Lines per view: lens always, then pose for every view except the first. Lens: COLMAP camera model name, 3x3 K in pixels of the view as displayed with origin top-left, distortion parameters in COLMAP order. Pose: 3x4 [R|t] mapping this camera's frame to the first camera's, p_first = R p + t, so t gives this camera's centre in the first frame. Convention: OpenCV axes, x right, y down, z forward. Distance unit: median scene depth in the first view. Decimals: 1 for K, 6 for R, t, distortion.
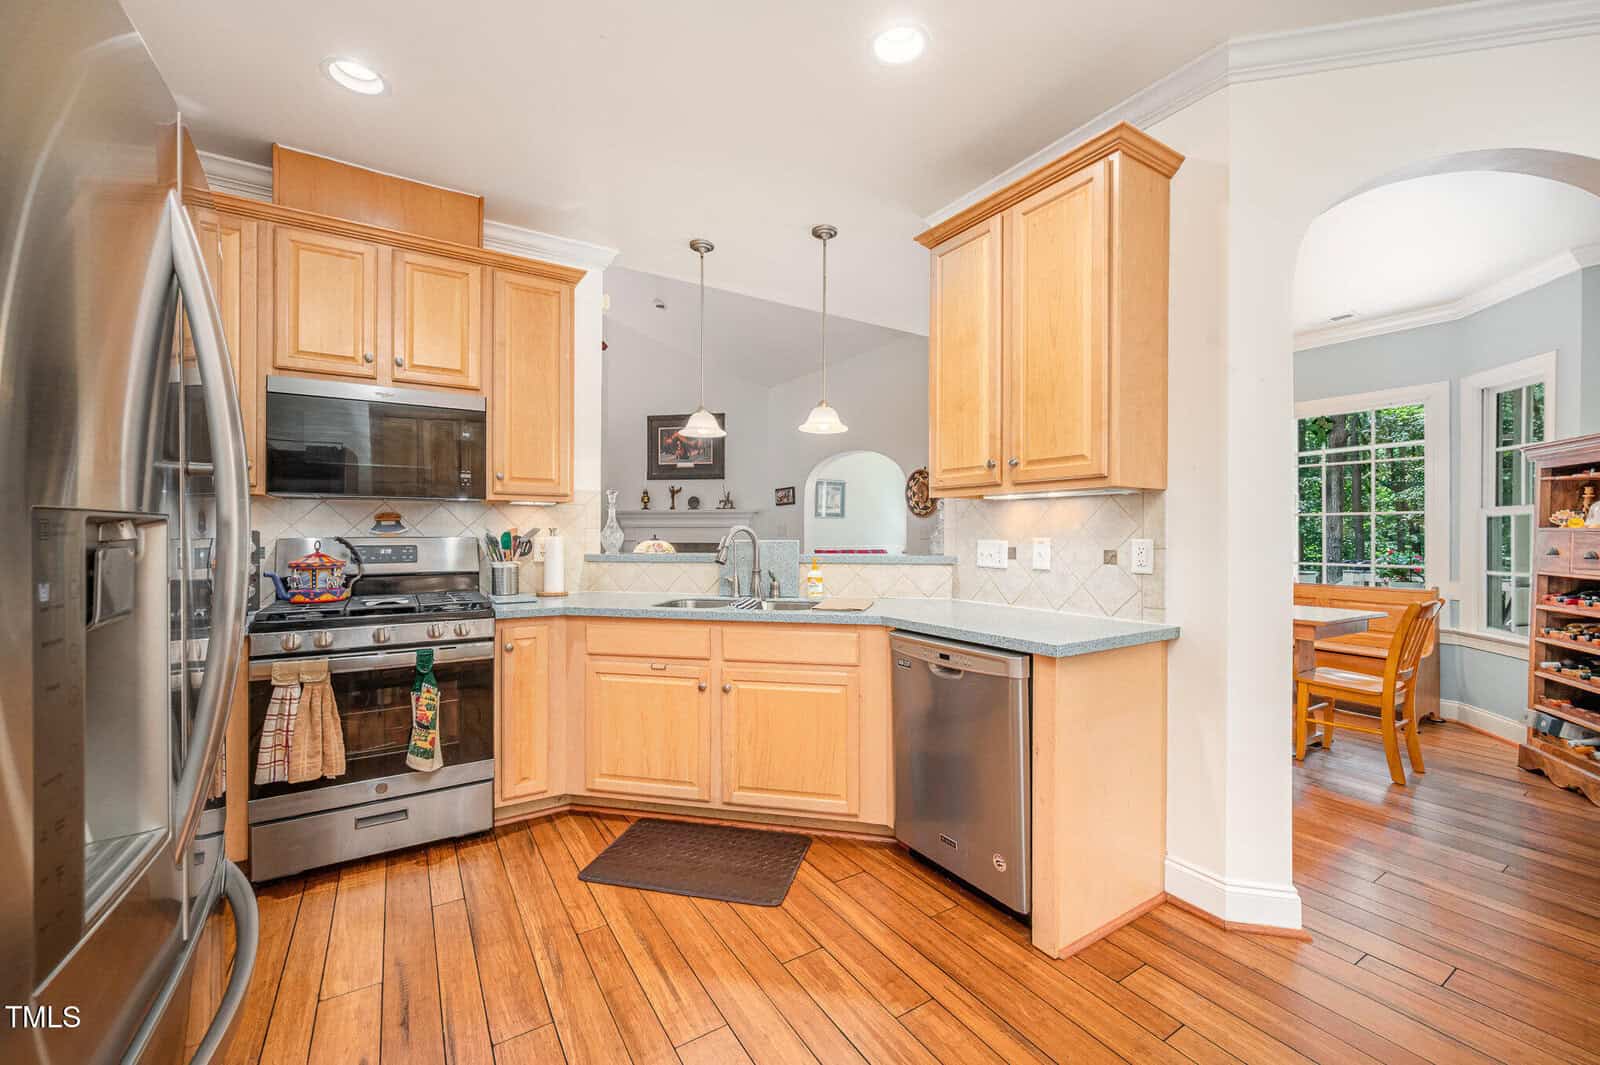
lens RADIAL K [[638.2, 0, 803.7], [0, 638.2, 534.3], [0, 0, 1]] dist [-0.000063, 0.000039]
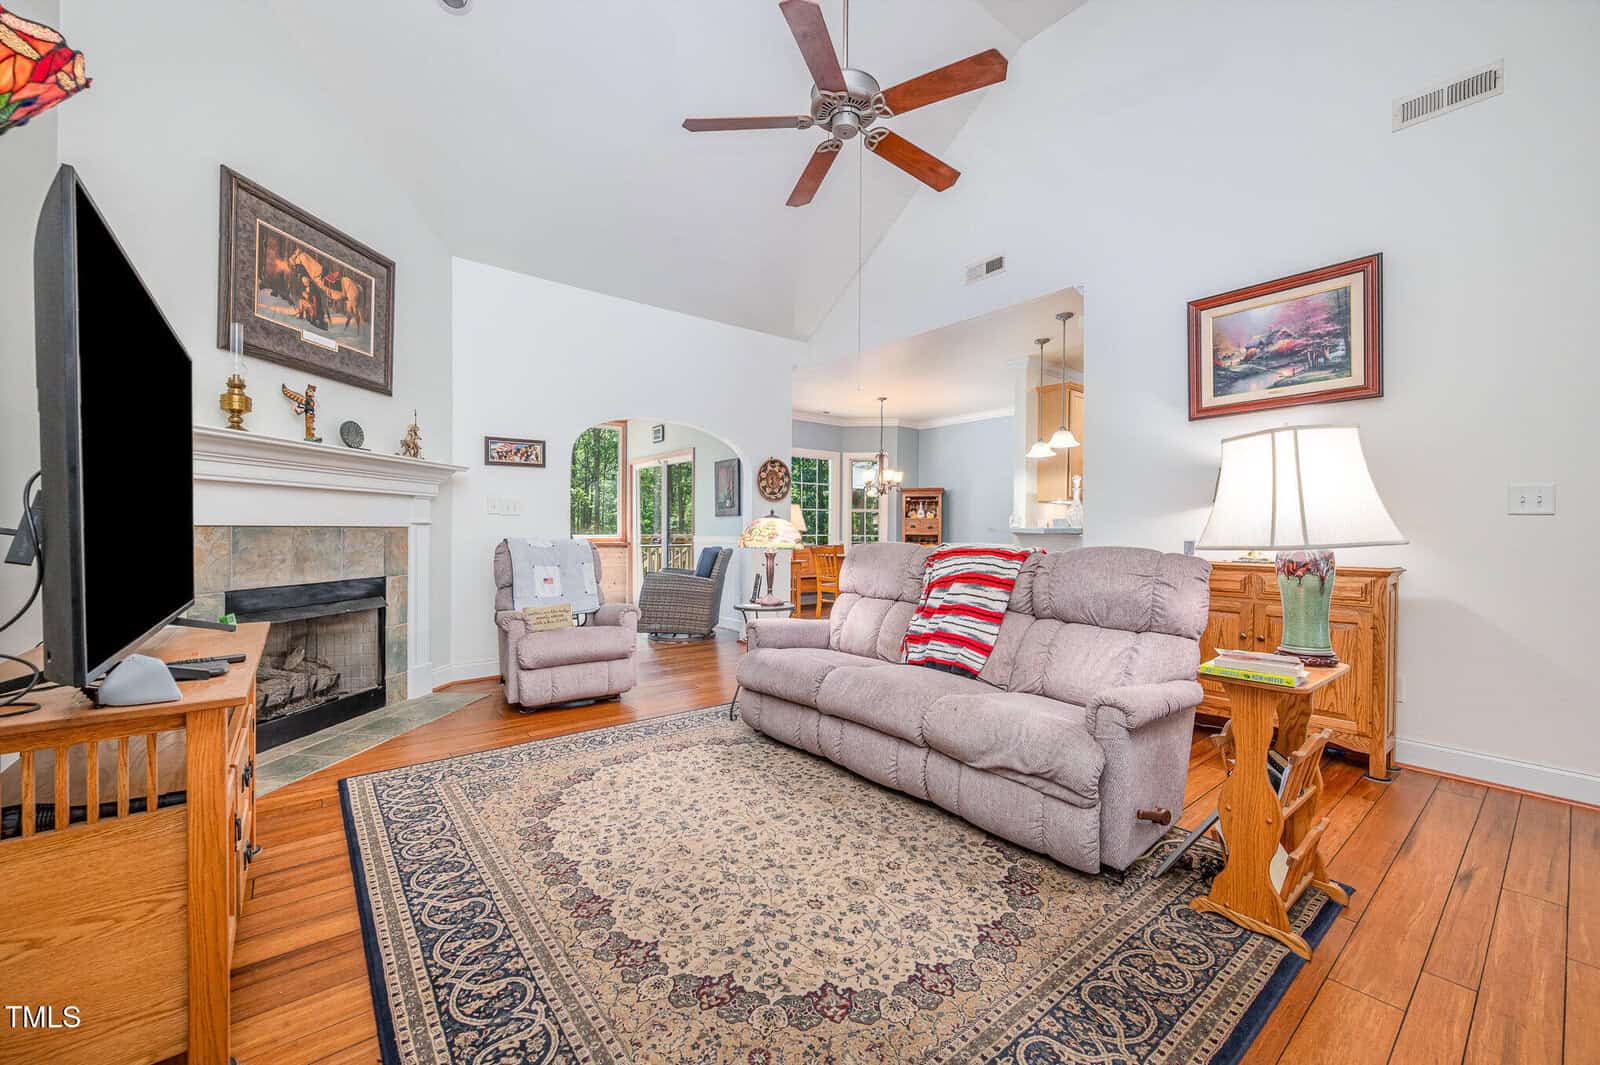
lens RADIAL K [[638.2, 0, 803.7], [0, 638.2, 534.3], [0, 0, 1]] dist [-0.000063, 0.000039]
pose [[-0.109249, -0.006559, 0.993993, -1.302343], [0.004700, 0.999964, 0.007115, 0.034780], [-0.994003, 0.005449, -0.109214, 1.489922]]
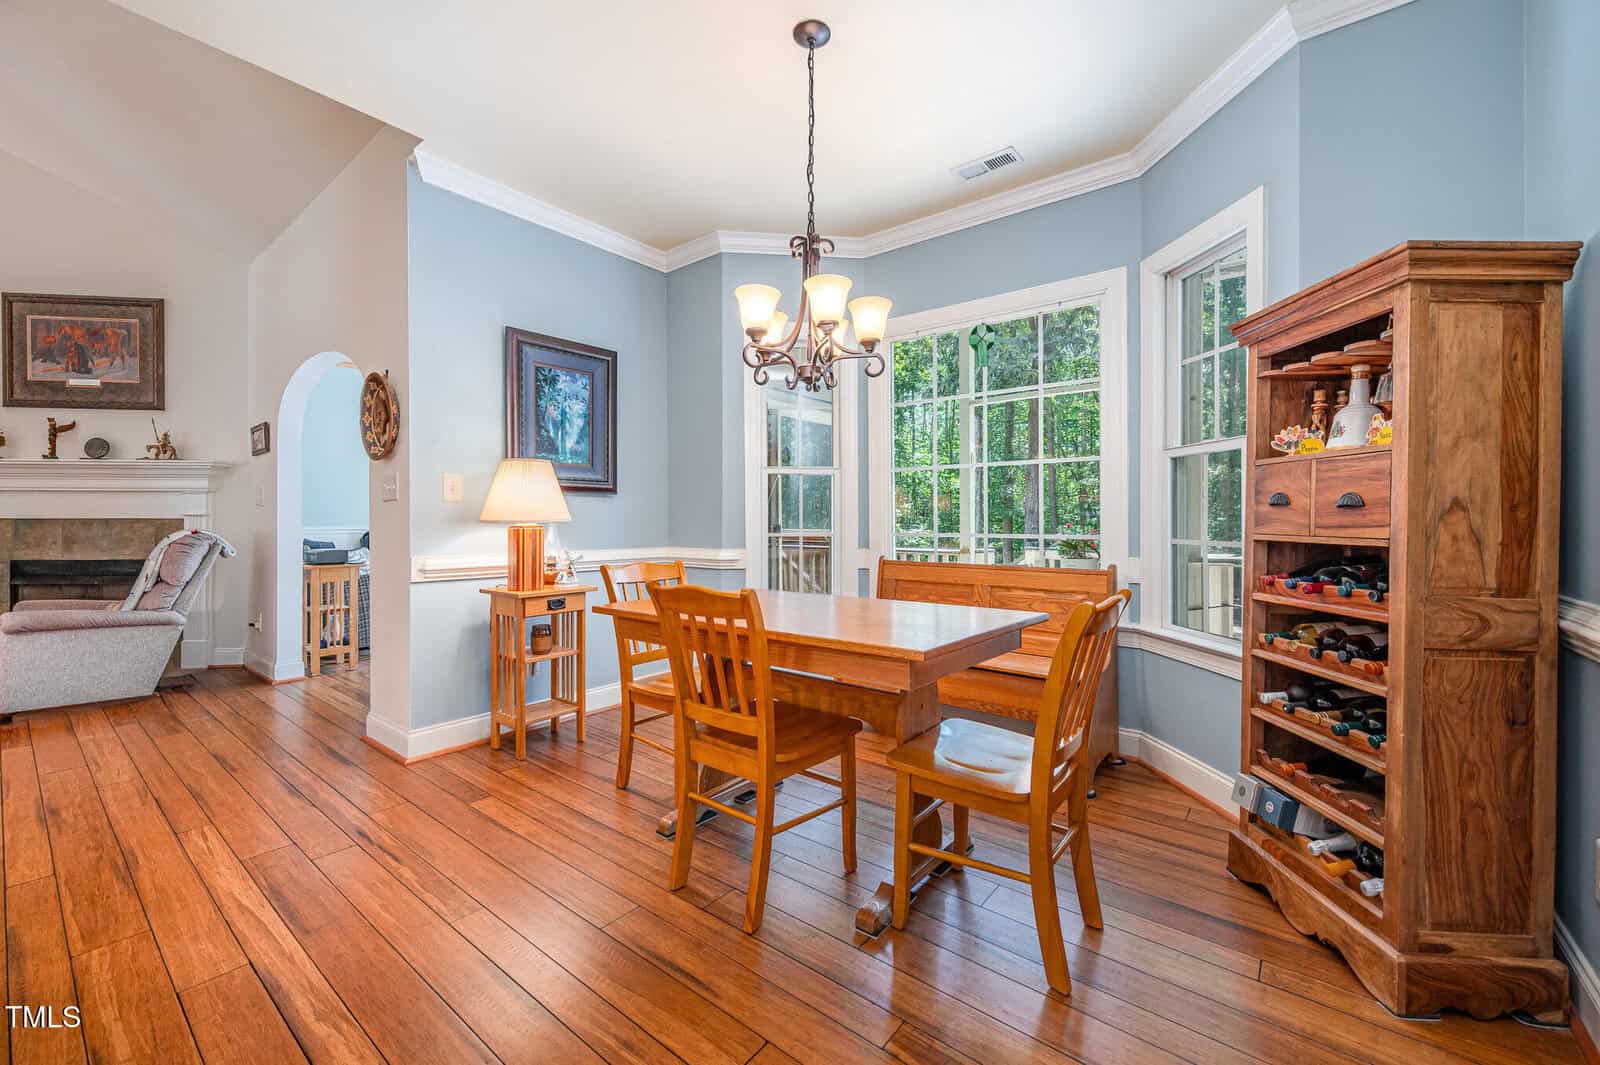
lens RADIAL K [[641.4, 0, 804.4], [0, 641.4, 520.5], [0, 0, 1]] dist [0.000726, 0.000362]
pose [[0.943410, 0.000672, 0.331627, 0.479267], [0.001439, 0.999980, -0.006119, 0.040047], [-0.331625, 0.006250, 0.943391, 0.490750]]
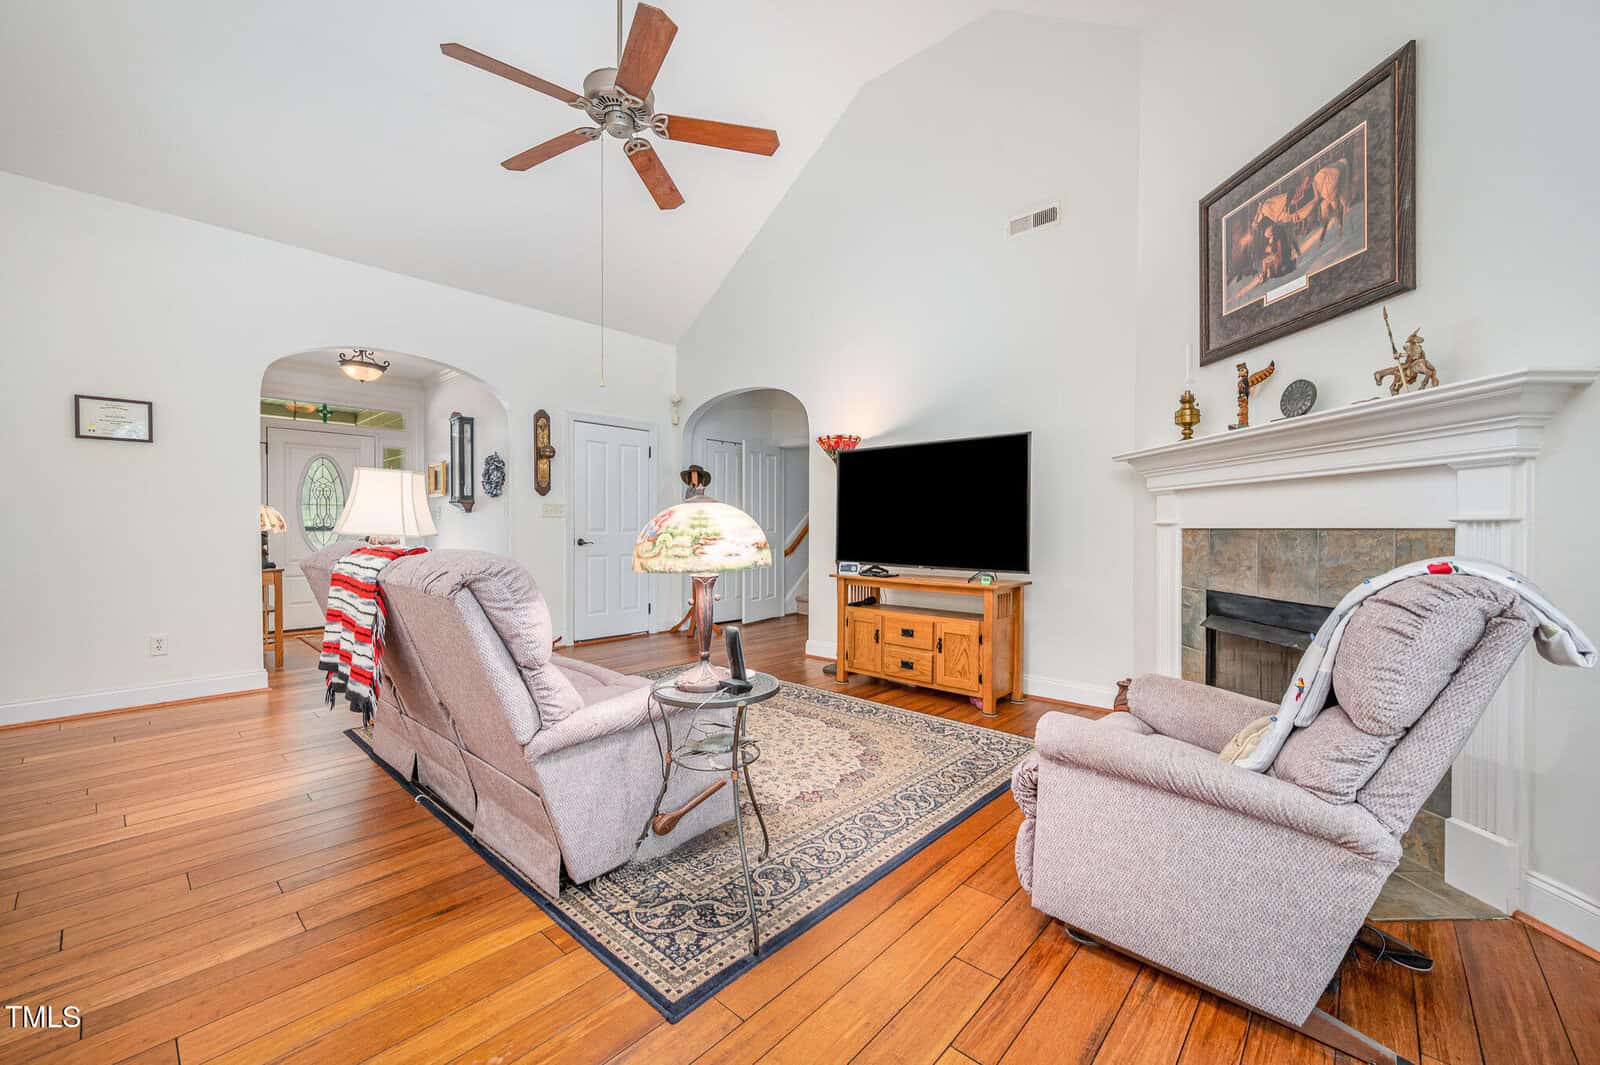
lens RADIAL K [[628.5, 0, 800.5], [0, 628.5, 530.1], [0, 0, 1]] dist [0.000826, 0.000078]
pose [[0.260615, 0.006222, -0.965423, 0.126296], [-0.013717, 0.999902, 0.002741, 0.033763], [0.965345, 0.012528, 0.260675, 1.382187]]
